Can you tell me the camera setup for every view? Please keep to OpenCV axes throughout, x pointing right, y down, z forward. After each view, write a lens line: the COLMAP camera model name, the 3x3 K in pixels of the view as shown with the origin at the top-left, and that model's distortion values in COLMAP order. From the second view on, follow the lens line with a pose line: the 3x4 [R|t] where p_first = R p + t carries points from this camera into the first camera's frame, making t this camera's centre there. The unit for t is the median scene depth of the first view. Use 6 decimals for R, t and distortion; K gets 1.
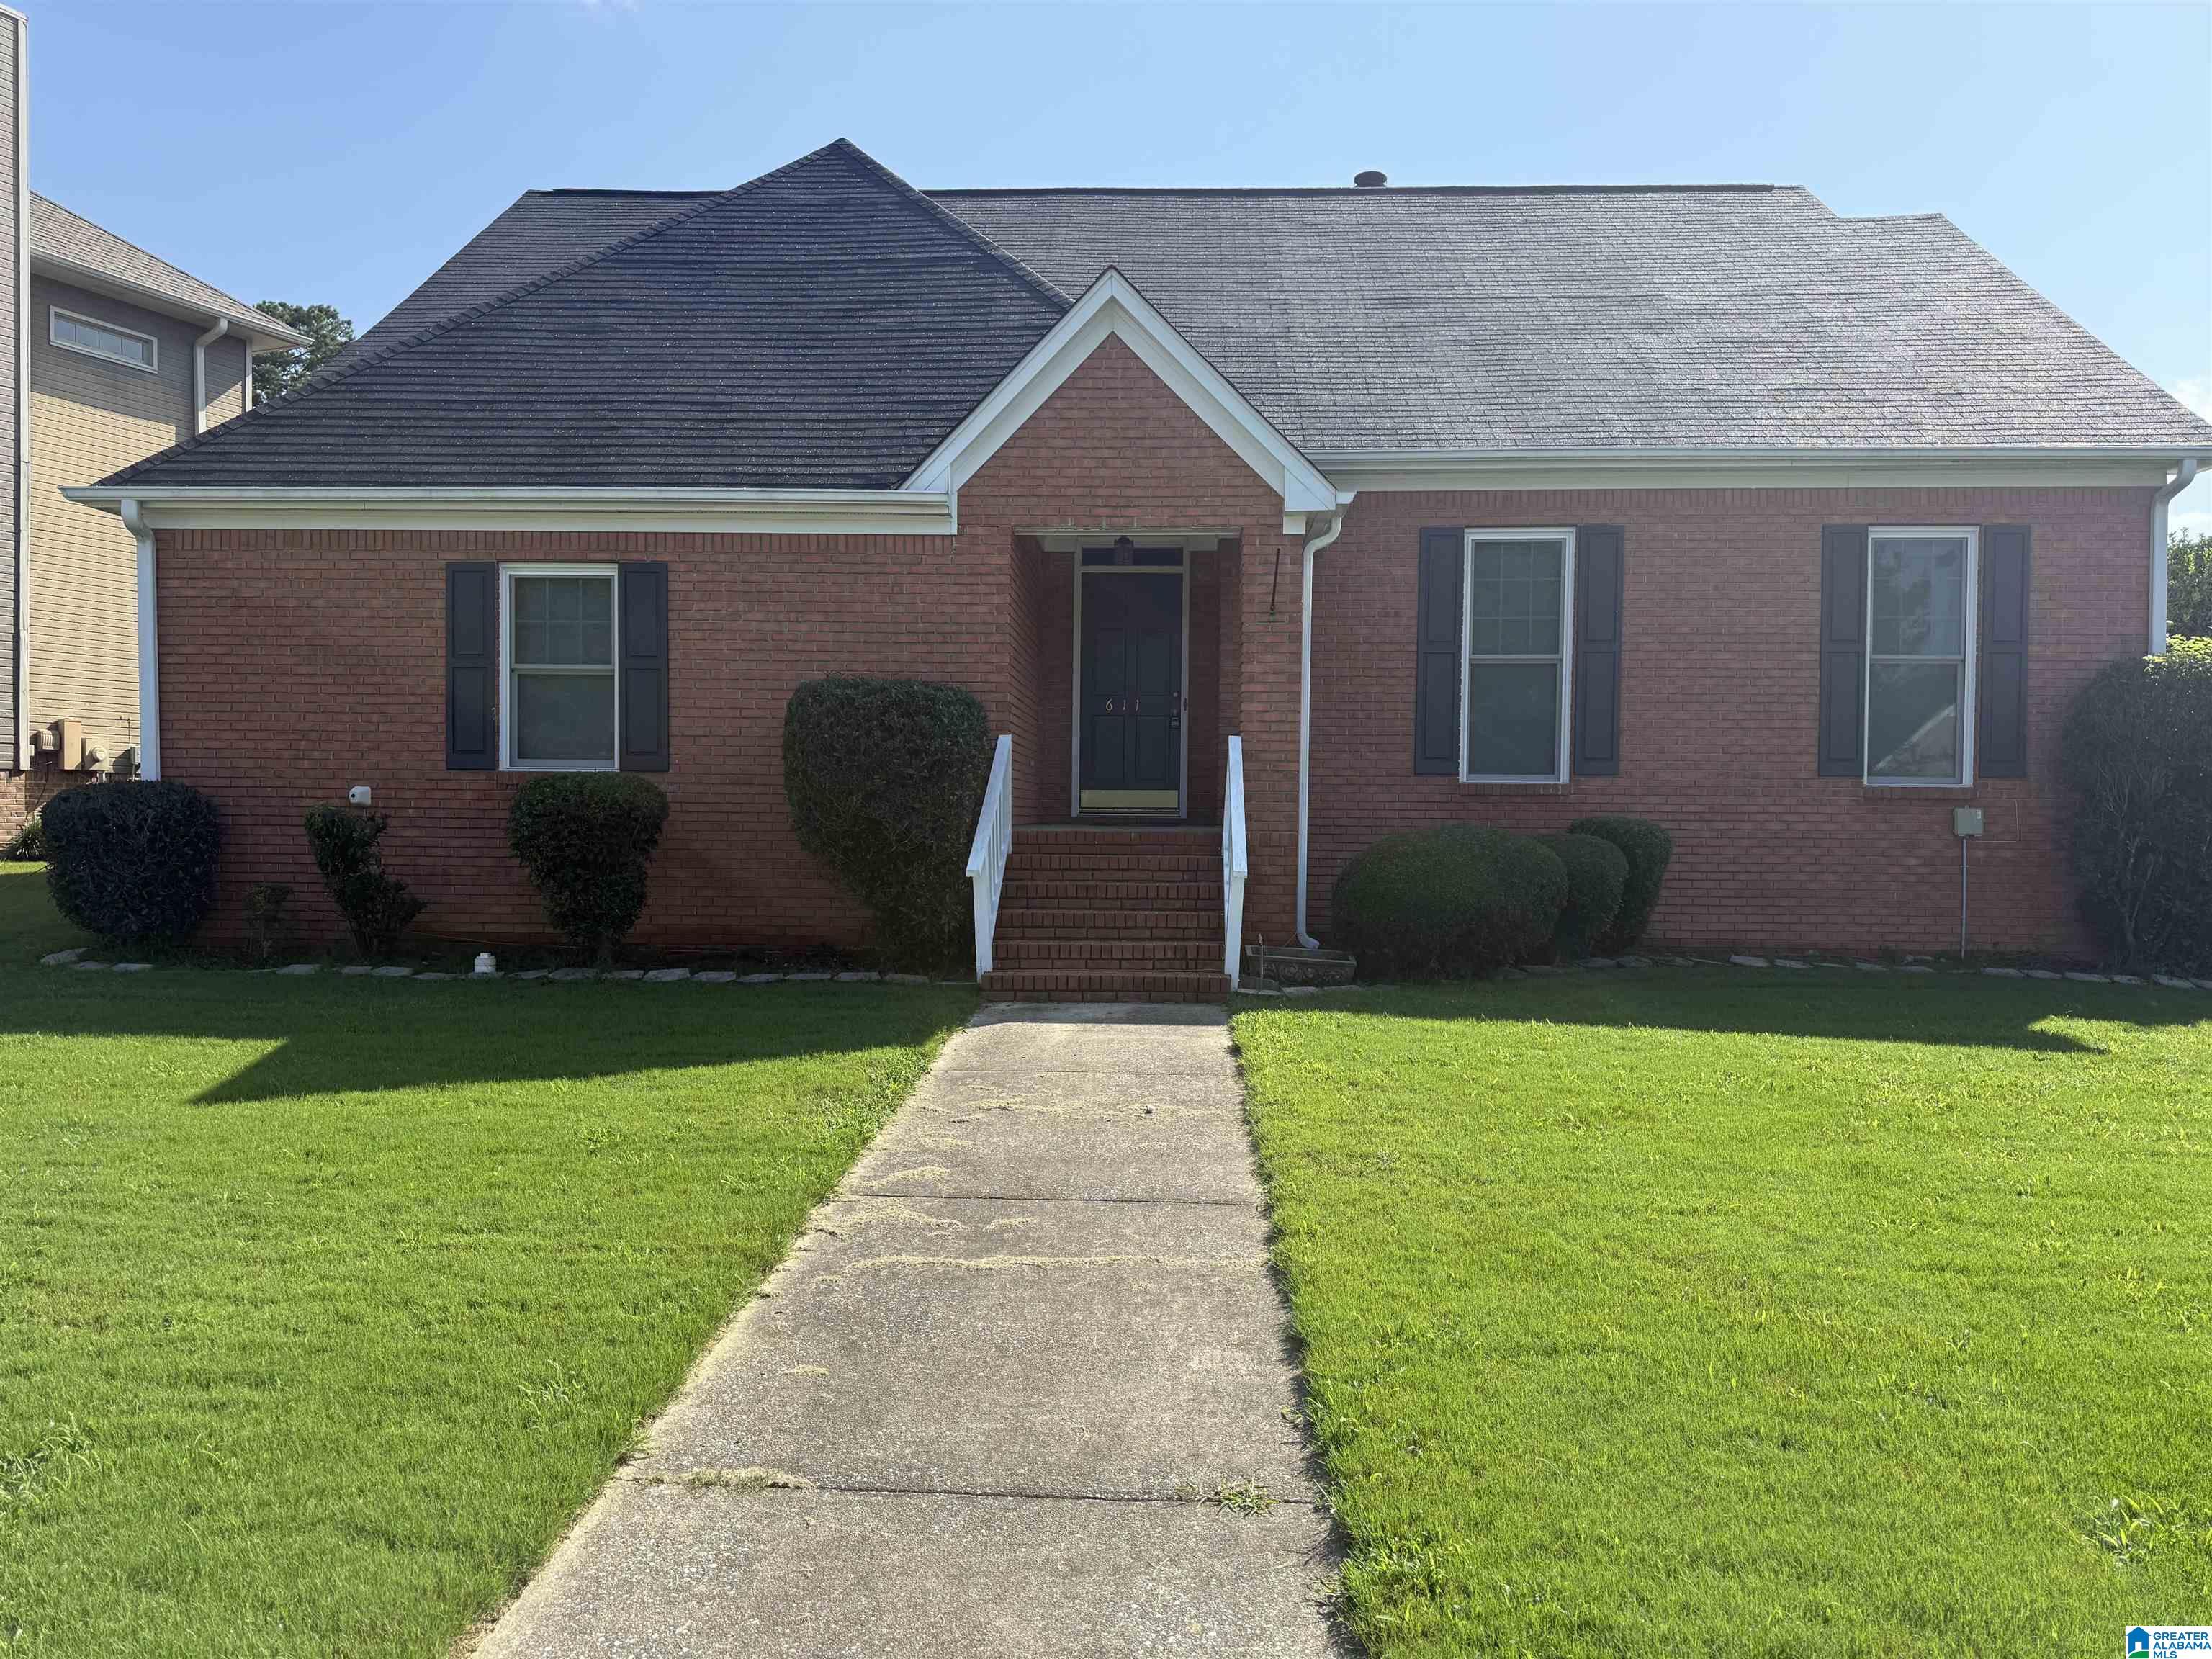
lens RADIAL K [[1556.7, 0, 1118.8], [0, 1556.7, 847.5], [0, 0, 1]] dist [0.060889, -0.087598]
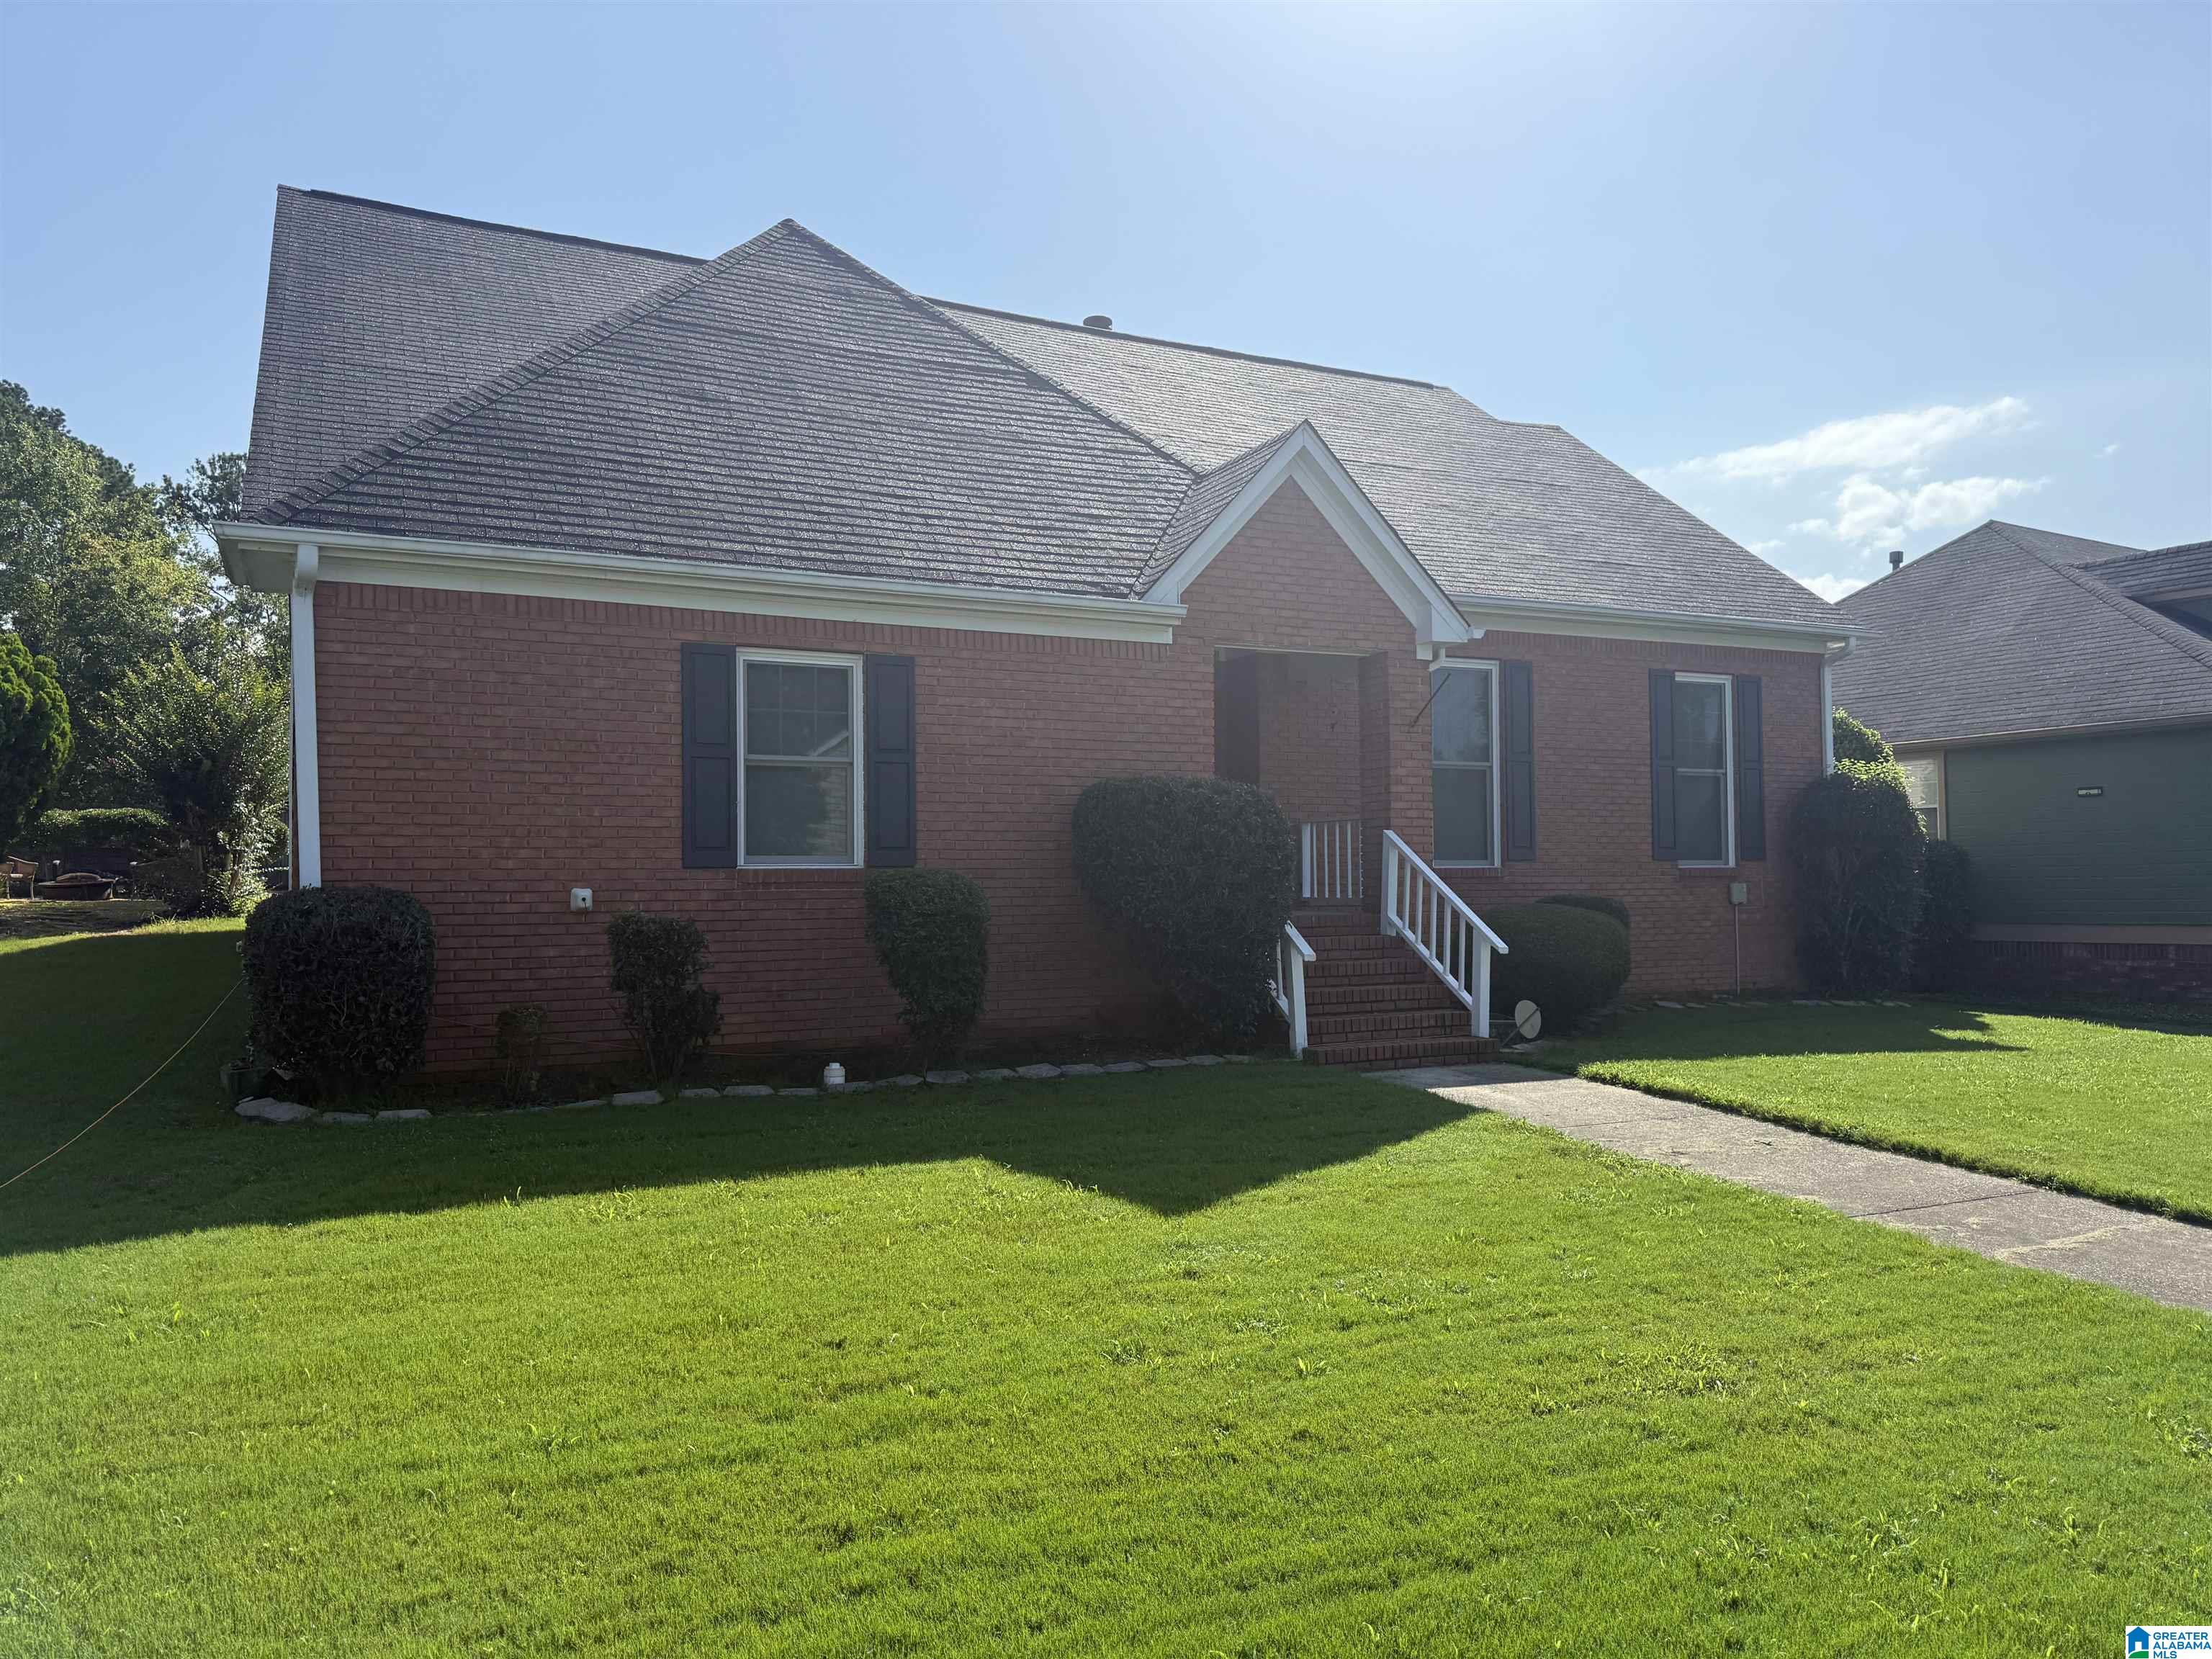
lens RADIAL K [[1556.7, 0, 1113.6], [0, 1556.7, 835.9], [0, 0, 1]] dist [0.060889, -0.087598]
pose [[0.876521, -0.001749, 0.481361, -0.640218], [0.028337, 0.998447, -0.047972, -0.017648], [-0.480529, 0.055689, 0.875209, 0.085314]]
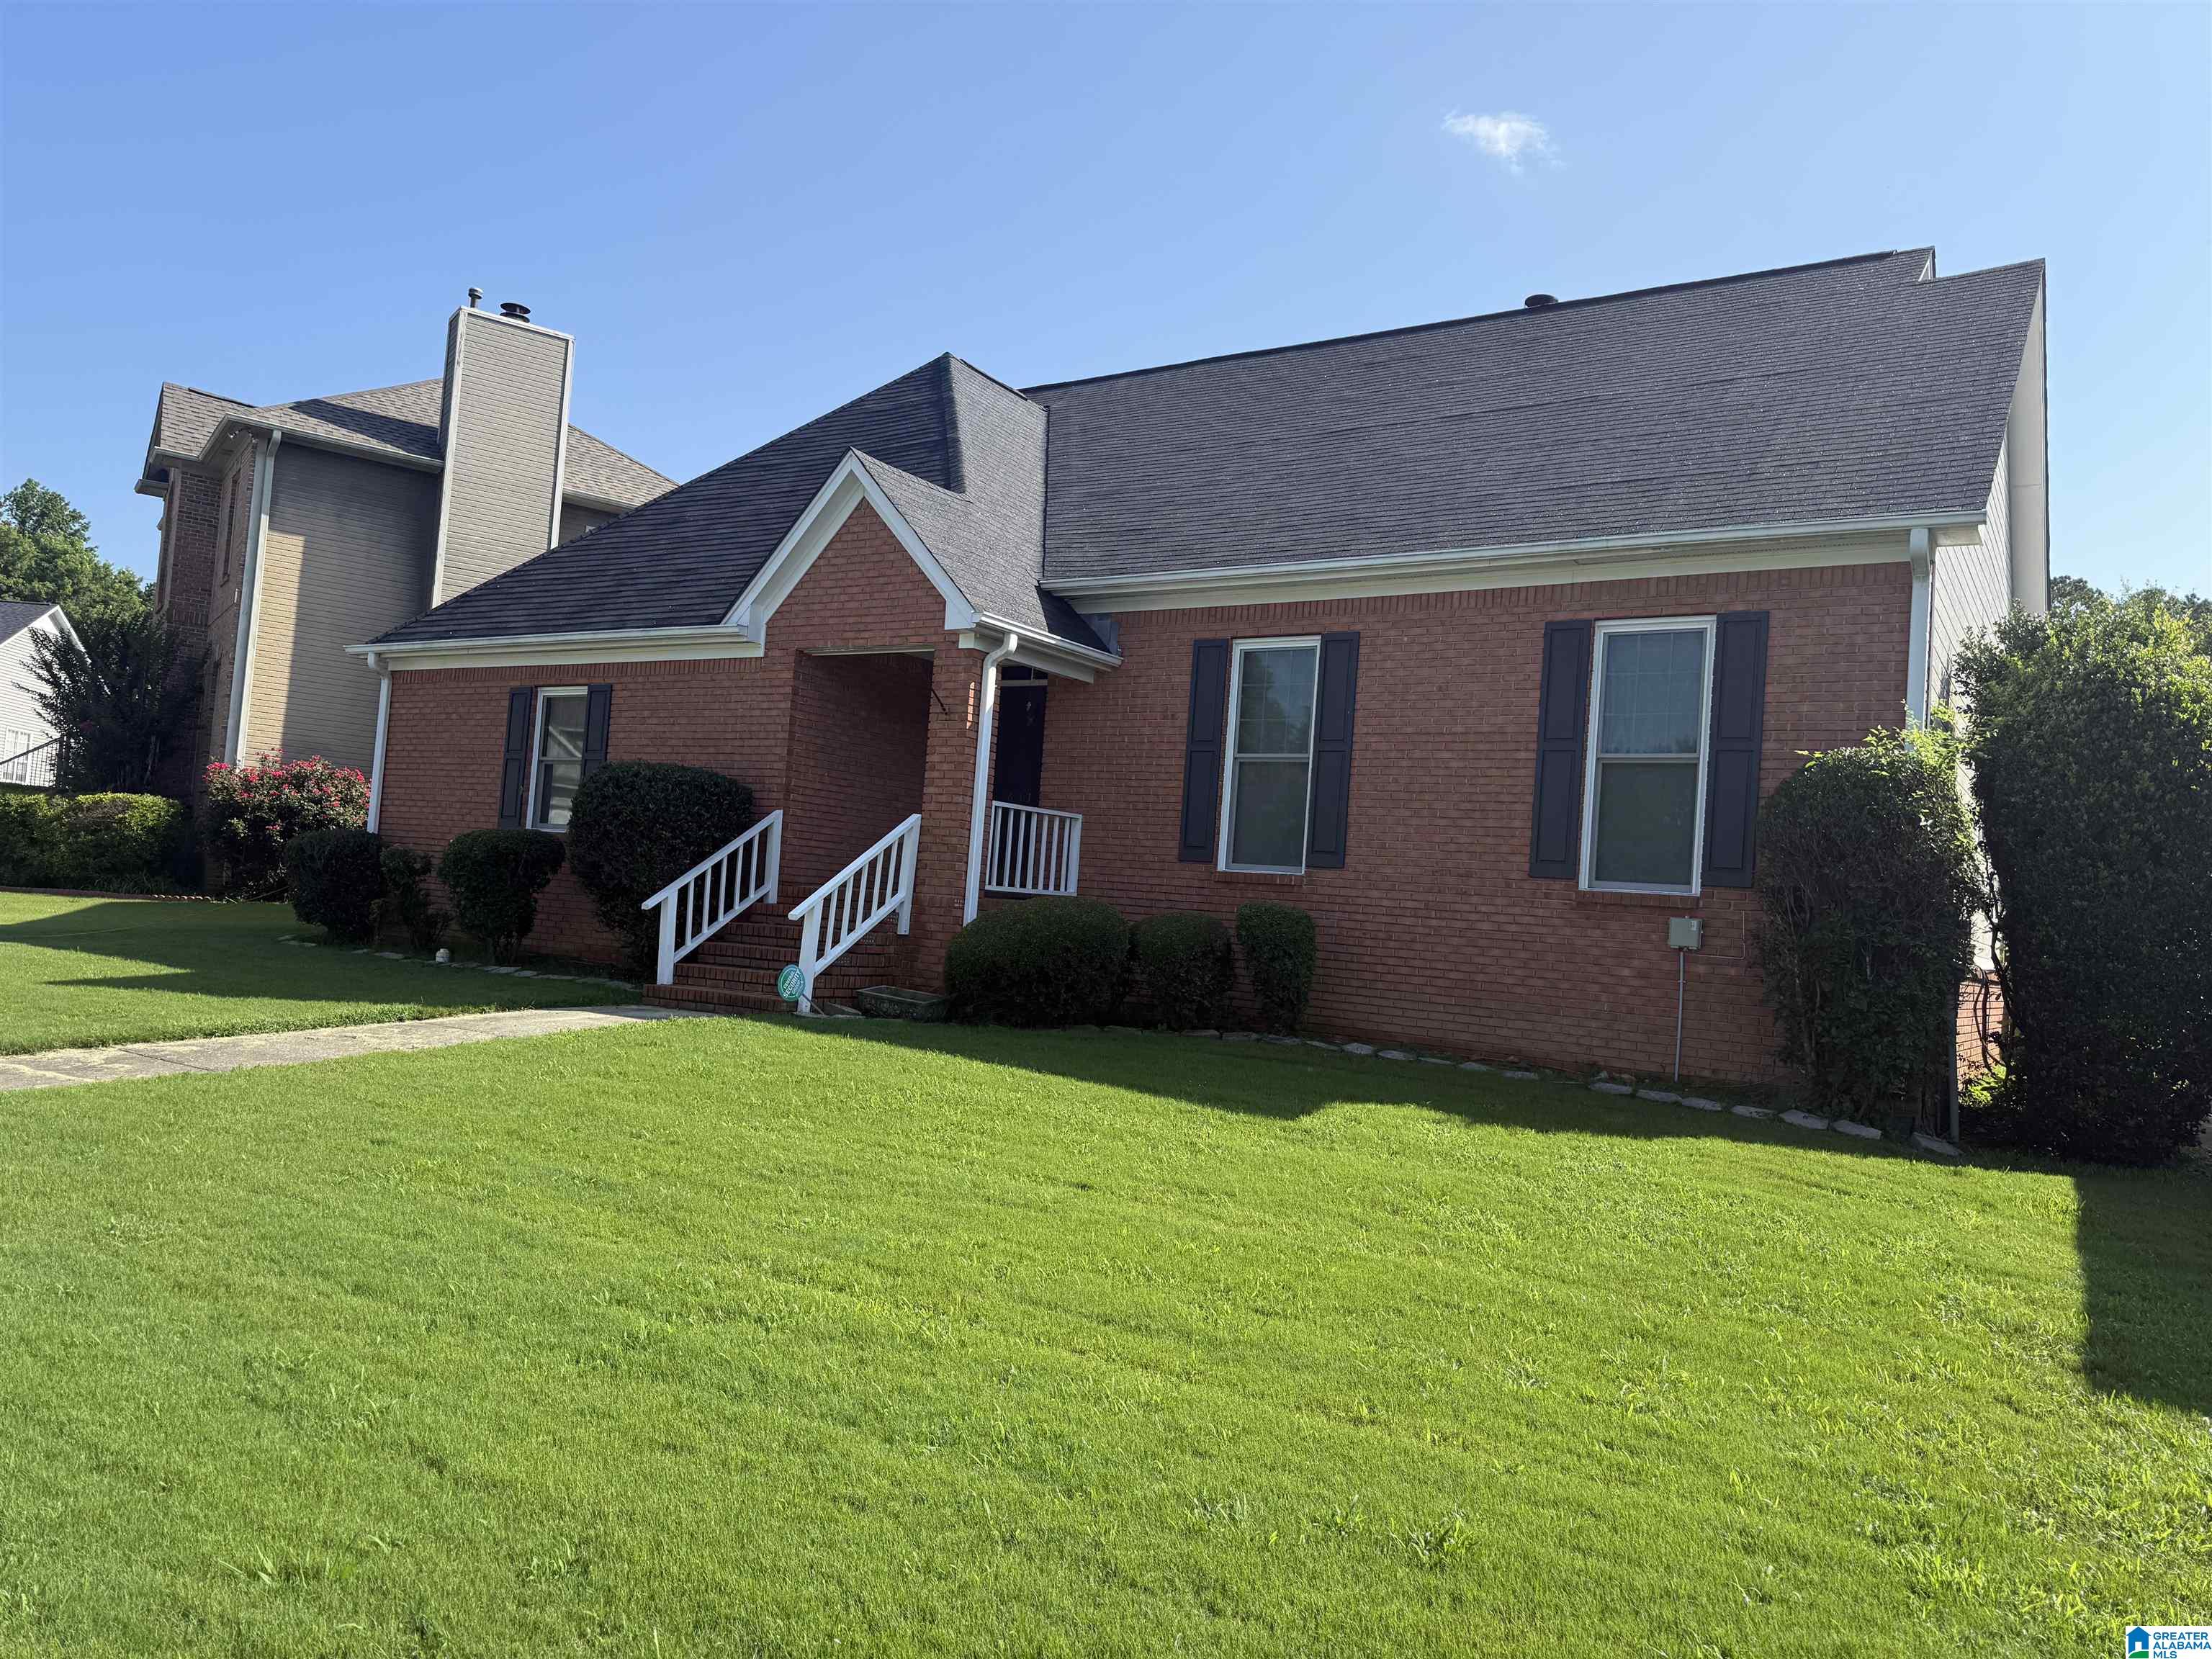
lens RADIAL K [[1556.7, 0, 1111.2], [0, 1556.7, 848.8], [0, 0, 1]] dist [0.060889, -0.087598]
pose [[0.858239, 0.030854, -0.512322, 0.799810], [-0.074581, 0.995094, -0.065010, 0.021402], [0.507802, 0.094004, 0.856329, 0.043699]]
